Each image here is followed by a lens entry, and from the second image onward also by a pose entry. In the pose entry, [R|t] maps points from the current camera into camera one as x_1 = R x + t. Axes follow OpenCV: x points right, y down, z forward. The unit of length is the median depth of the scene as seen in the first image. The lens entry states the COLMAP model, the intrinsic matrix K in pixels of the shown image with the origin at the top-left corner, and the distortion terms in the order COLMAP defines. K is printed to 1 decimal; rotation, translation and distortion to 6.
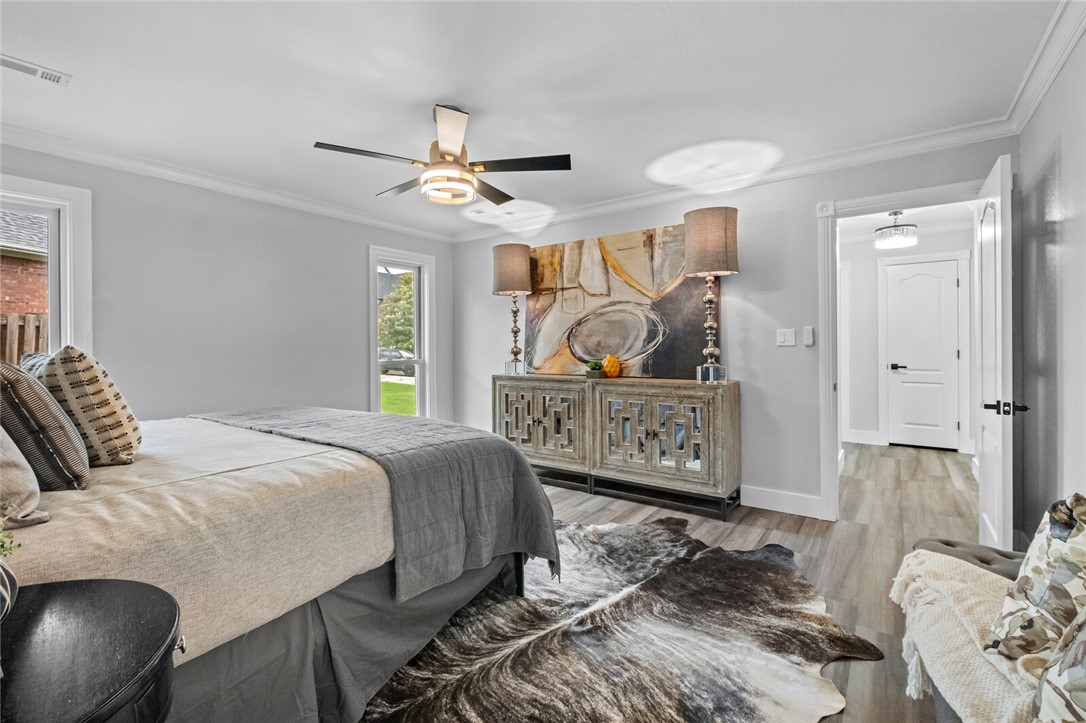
lens RADIAL K [[477.5, 0, 541.8], [0, 477.5, 351.0], [0, 0, 1]] dist [0.008370, 0.000430]
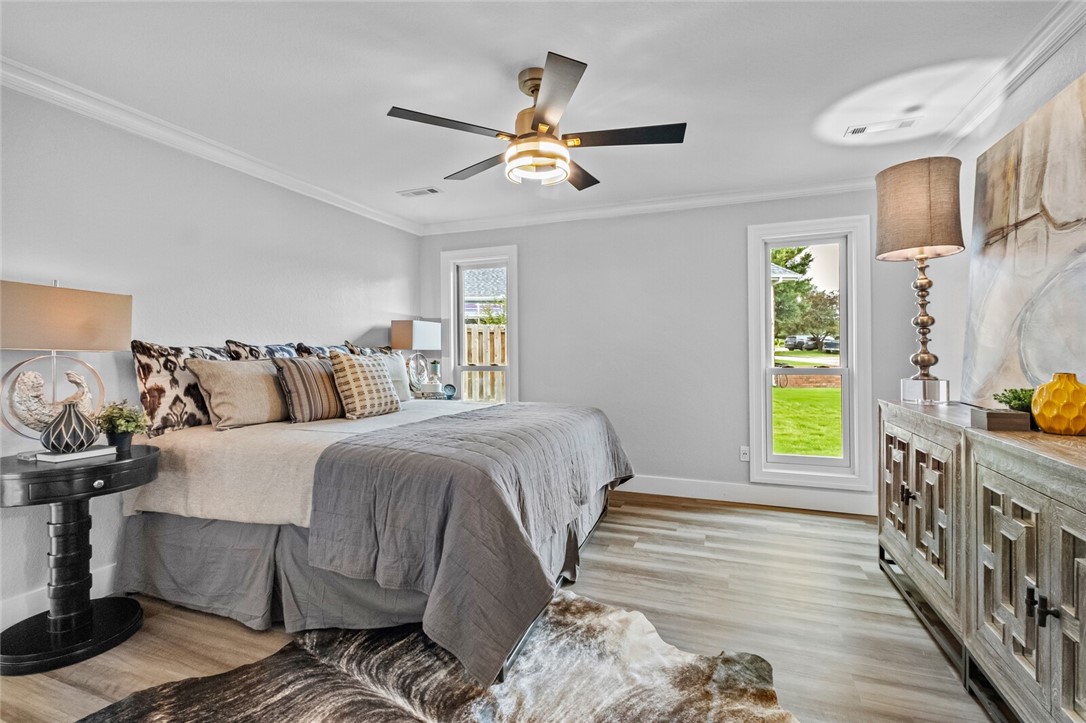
lens RADIAL K [[497.9, 0, 542.4], [0, 497.9, 357.6], [0, 0, 1]] dist [-0.001300, -0.000419]
pose [[0.264896, 0.019225, -0.964085, 0.398964], [-0.007060, 0.999813, 0.017998, -0.010038], [0.964251, 0.002039, 0.264982, 0.463317]]
